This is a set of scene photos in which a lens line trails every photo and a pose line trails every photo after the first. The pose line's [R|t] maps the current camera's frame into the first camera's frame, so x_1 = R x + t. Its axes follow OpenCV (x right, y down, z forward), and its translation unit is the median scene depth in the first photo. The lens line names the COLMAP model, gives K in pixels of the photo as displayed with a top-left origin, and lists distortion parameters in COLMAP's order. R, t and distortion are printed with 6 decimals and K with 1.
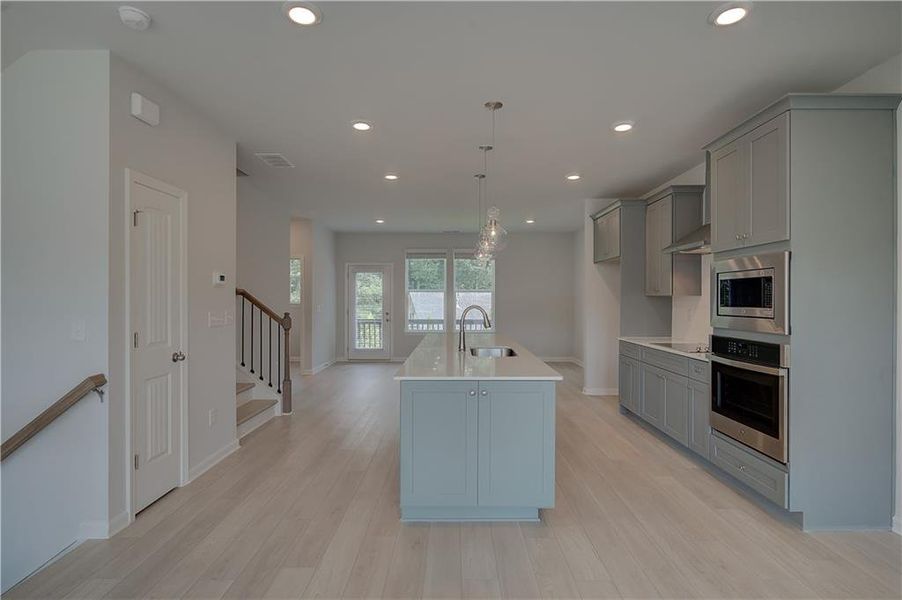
lens RADIAL K [[439.5, 0, 455.8], [0, 439.5, 300.2], [0, 0, 1]] dist [-0.000971, -0.000076]
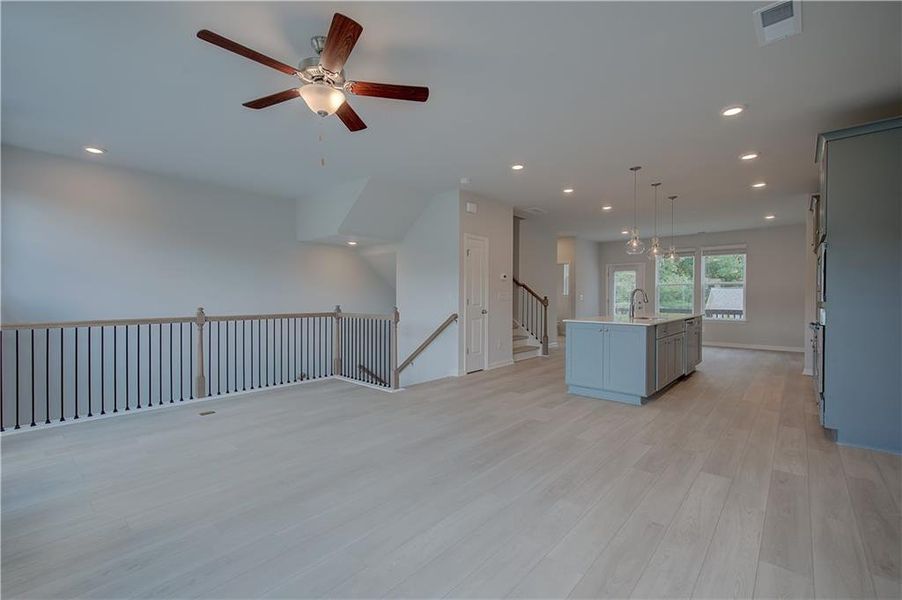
lens RADIAL K [[391.9, 0, 442.3], [0, 391.9, 299.2], [0, 0, 1]] dist [-0.010582, -0.000058]
pose [[0.727136, 0.006594, -0.686462, 0.519092], [-0.006633, 0.999975, 0.002579, 0.053903], [0.686462, 0.002678, 0.727161, -0.534860]]
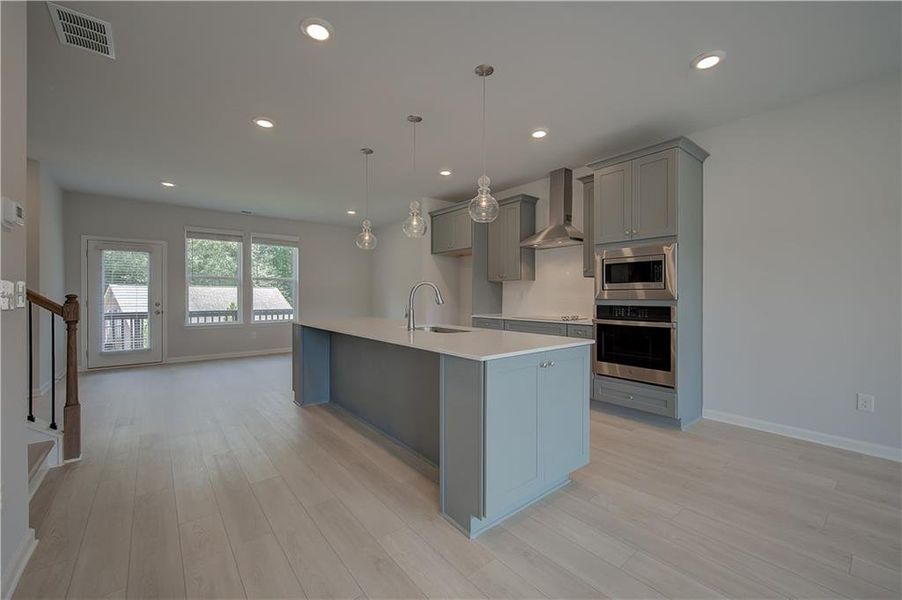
lens RADIAL K [[366.0, 0, 450.4], [0, 366.0, 295.1], [0, 0, 1]] dist [0.011948, -0.000104]
pose [[0.773322, -0.000162, 0.634013, -0.433257], [0.003802, 0.999983, -0.004382, 0.047586], [-0.634002, 0.005800, 0.773310, 0.378130]]
